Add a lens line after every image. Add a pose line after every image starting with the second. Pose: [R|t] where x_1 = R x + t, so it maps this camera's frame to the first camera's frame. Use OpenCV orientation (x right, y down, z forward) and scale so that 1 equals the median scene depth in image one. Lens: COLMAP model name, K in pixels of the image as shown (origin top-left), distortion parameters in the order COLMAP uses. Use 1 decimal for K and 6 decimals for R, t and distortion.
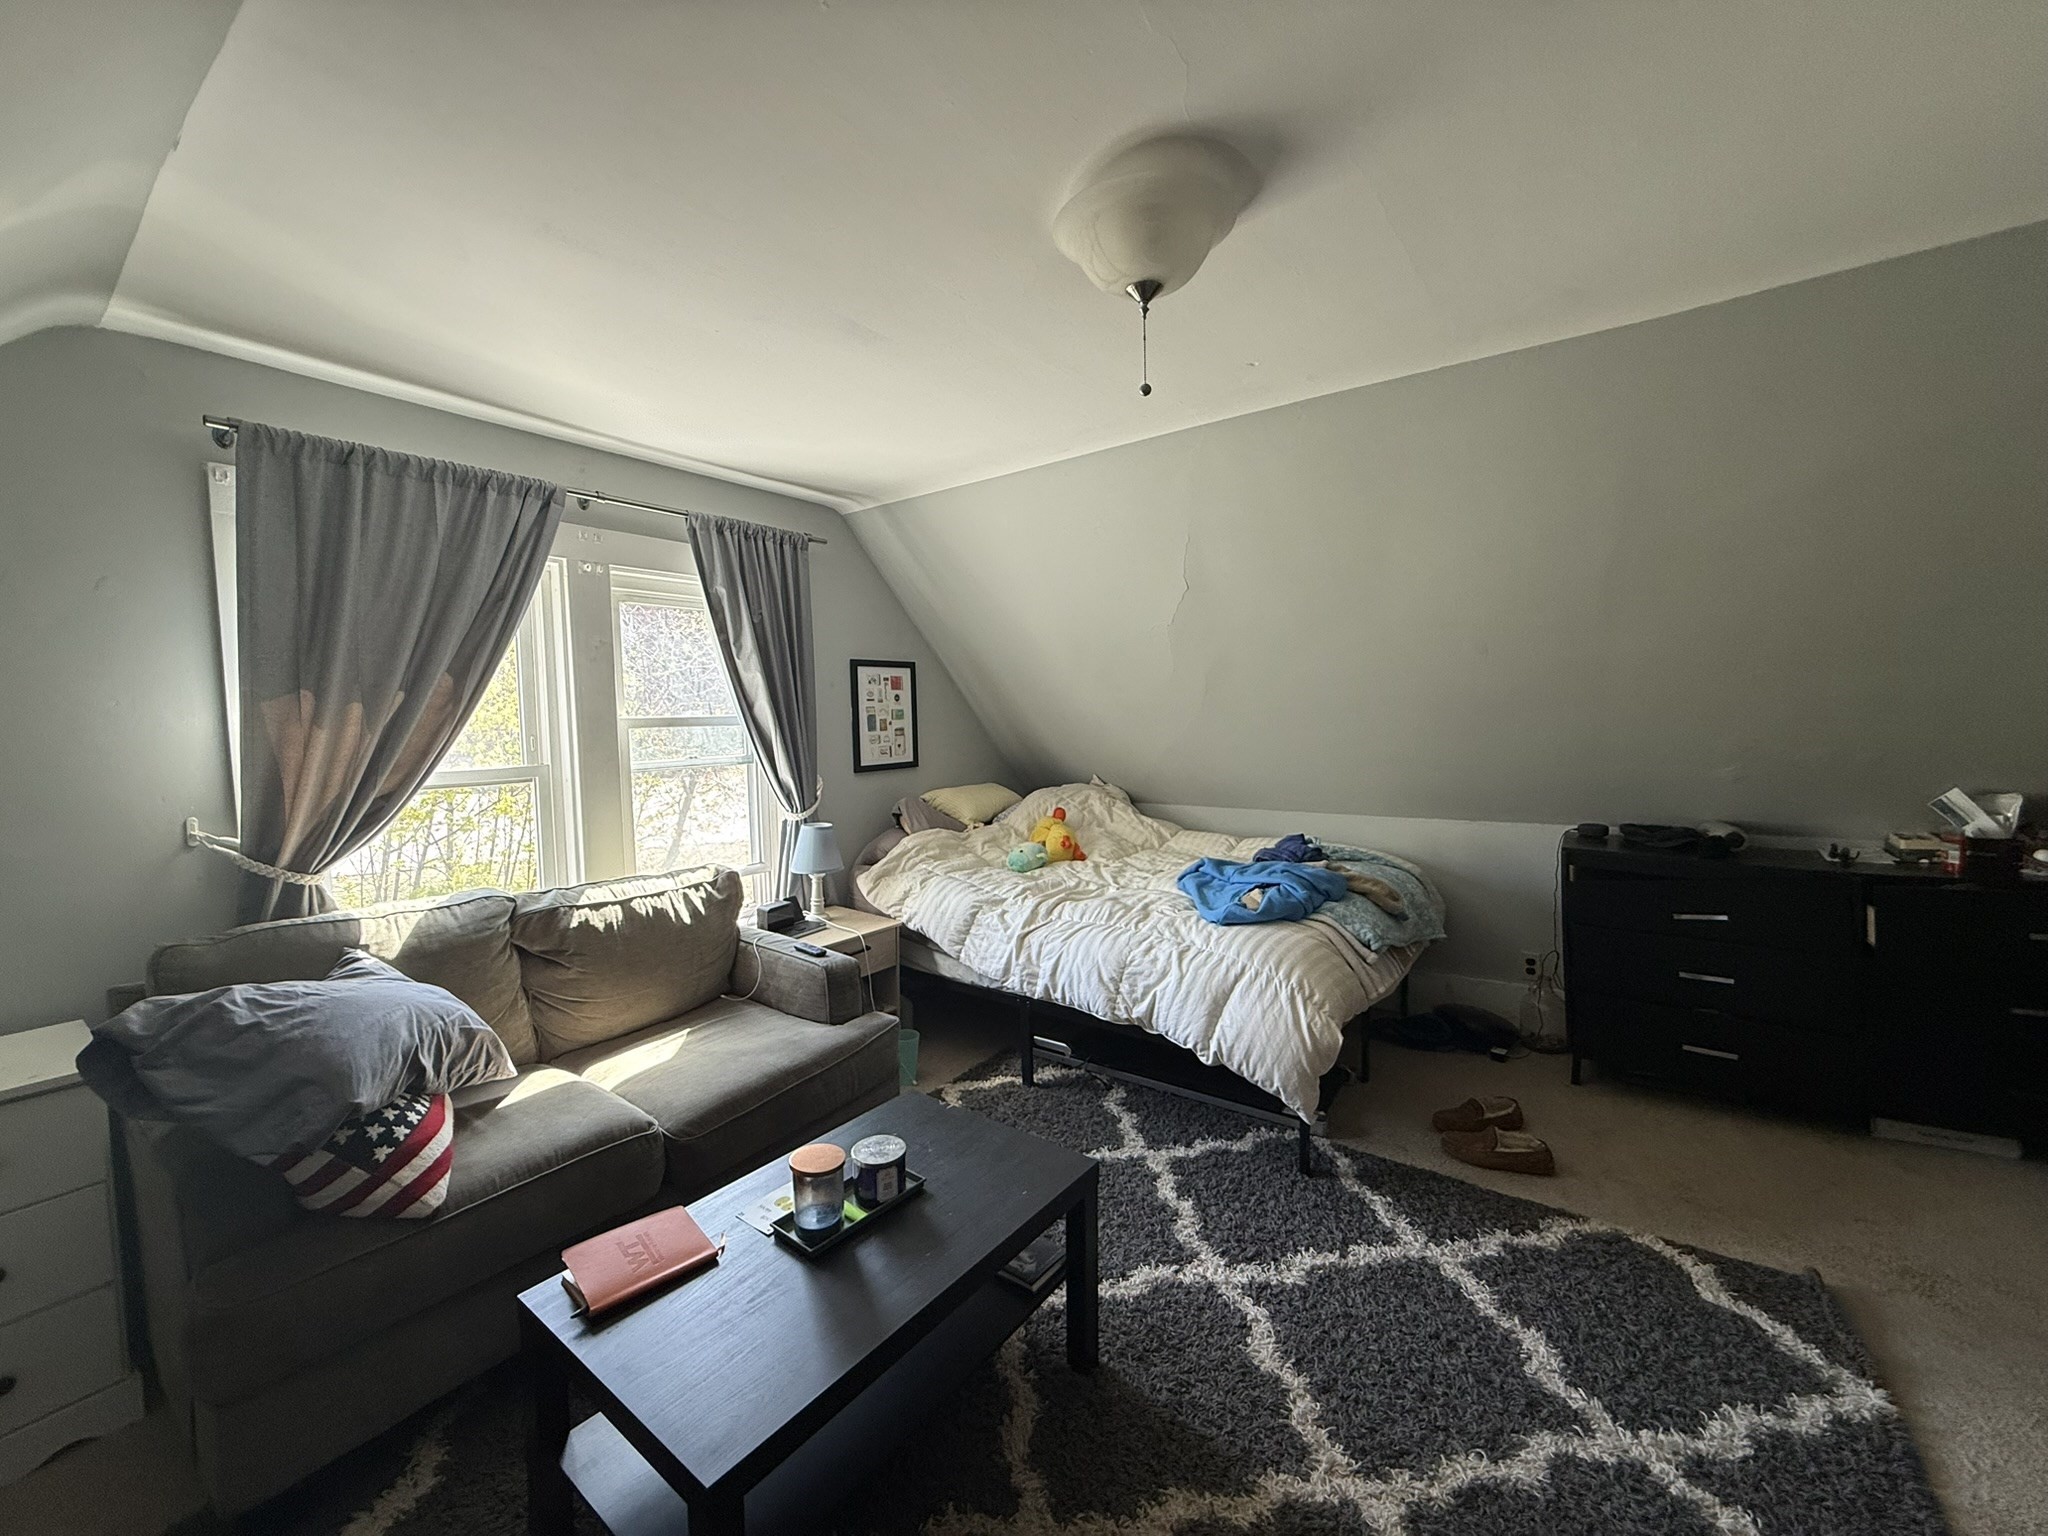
lens RADIAL K [[813.6, 0, 1019.2], [0, 813.6, 763.0], [0, 0, 1]] dist [-0.001870, 0.000587]
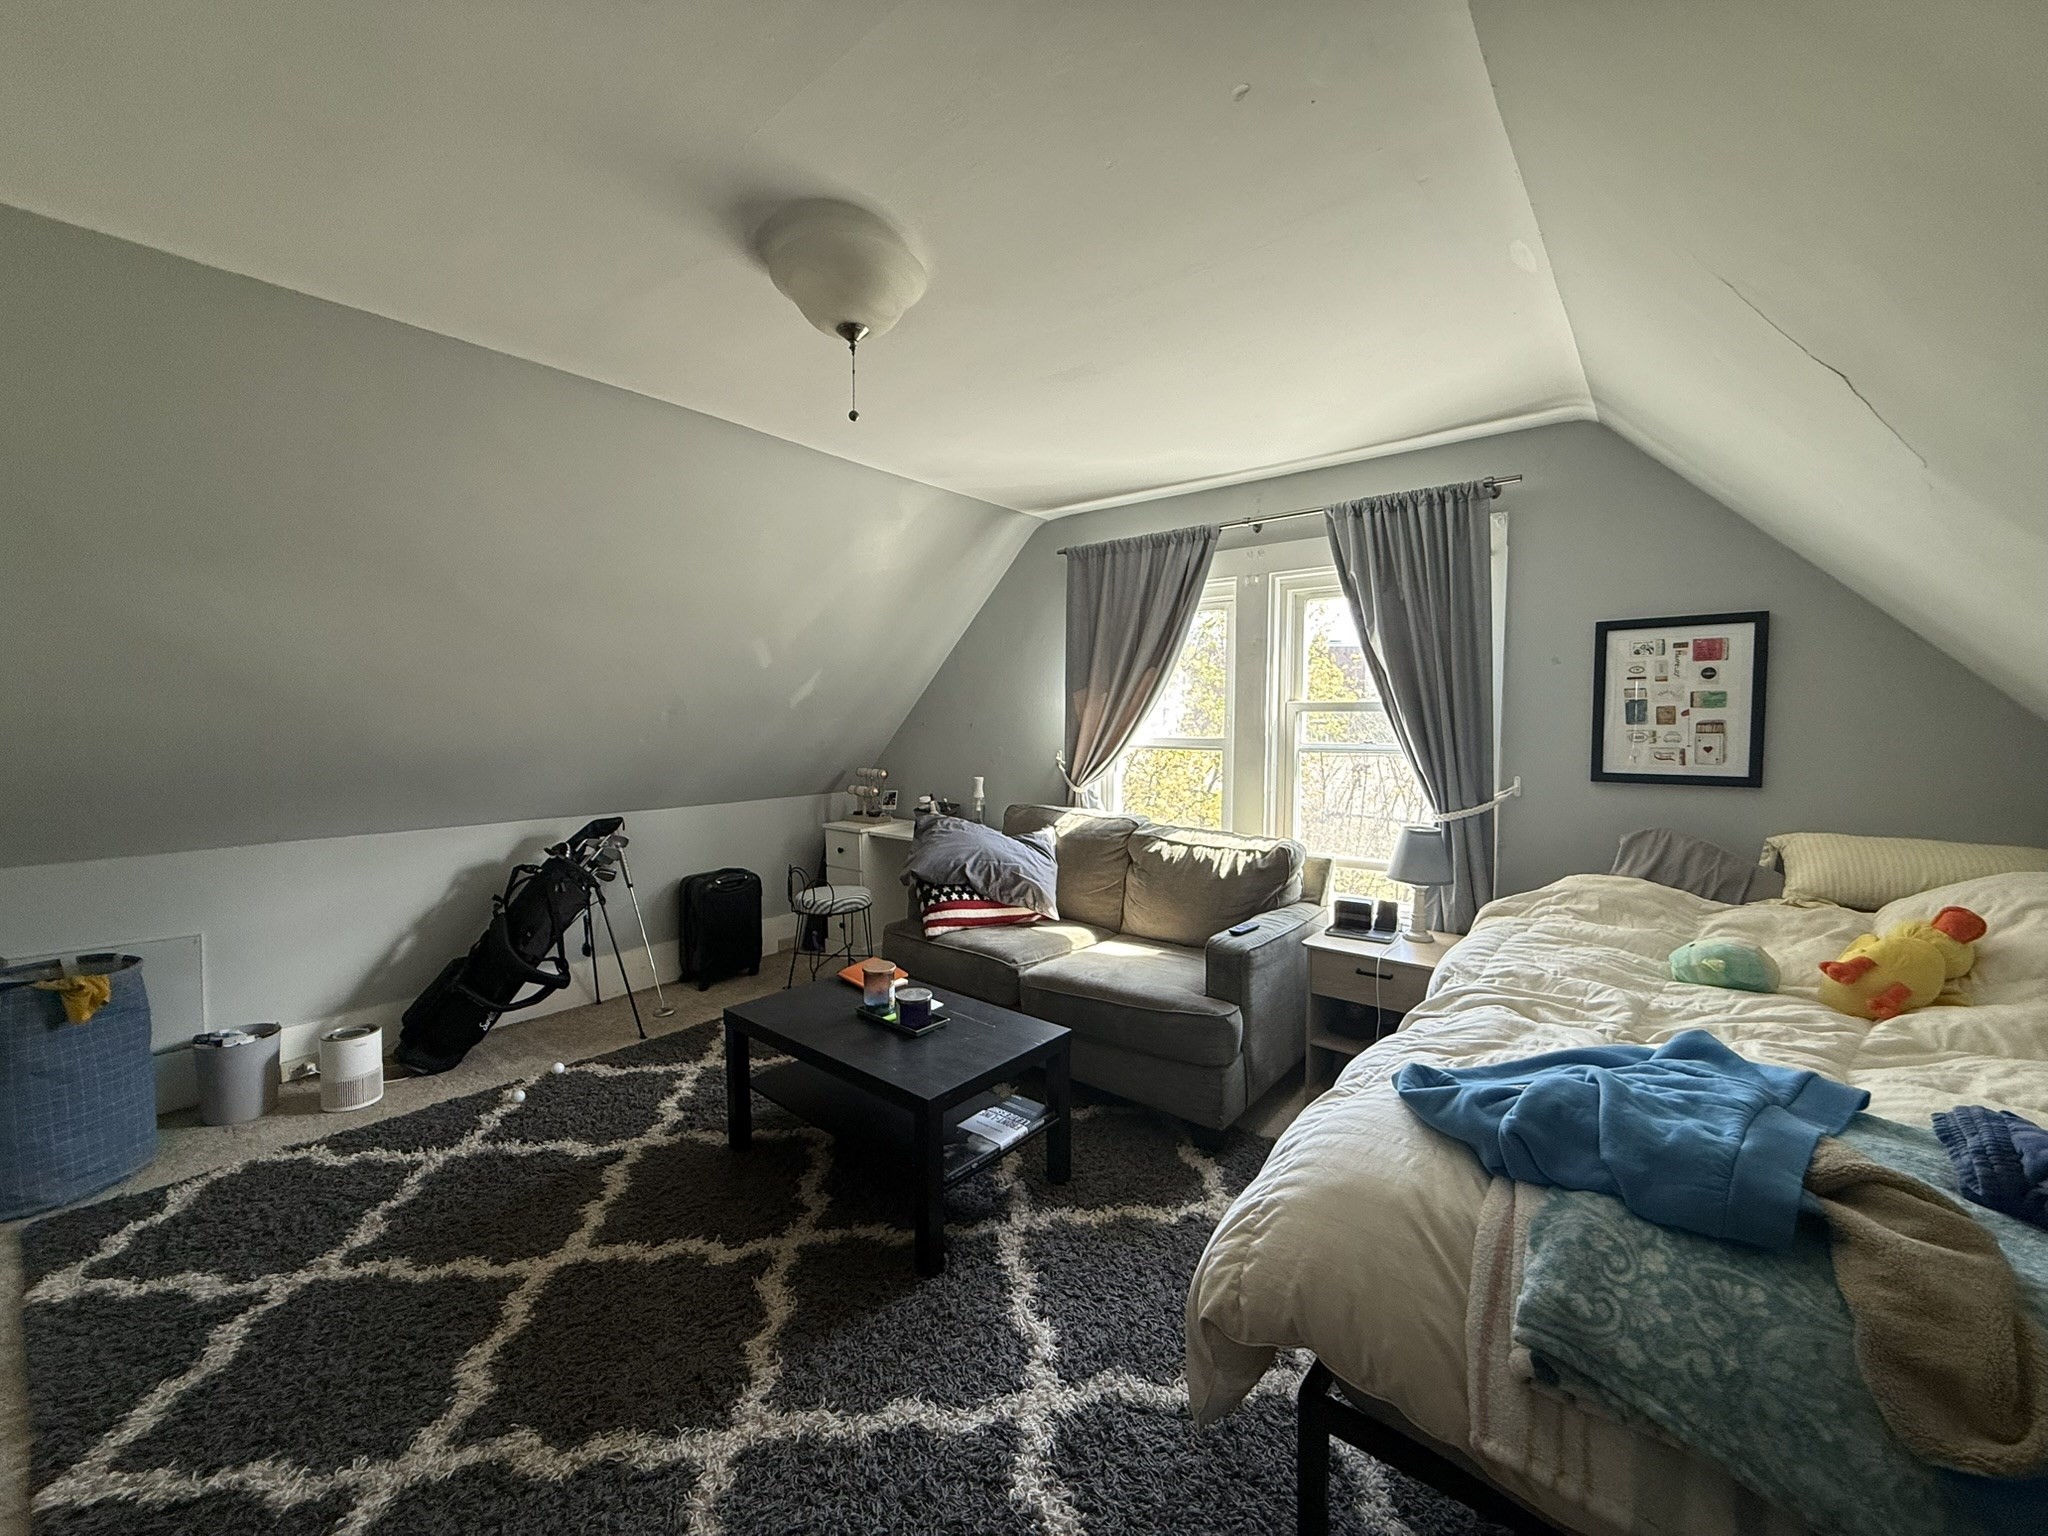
lens RADIAL K [[813.6, 0, 1019.6], [0, 813.6, 764.6], [0, 0, 1]] dist [-0.001870, 0.000587]
pose [[-0.052982, 0.073304, -0.995901, 0.769259], [-0.062851, 0.995080, 0.076587, -0.036496], [0.996616, 0.066651, -0.048114, 0.761122]]
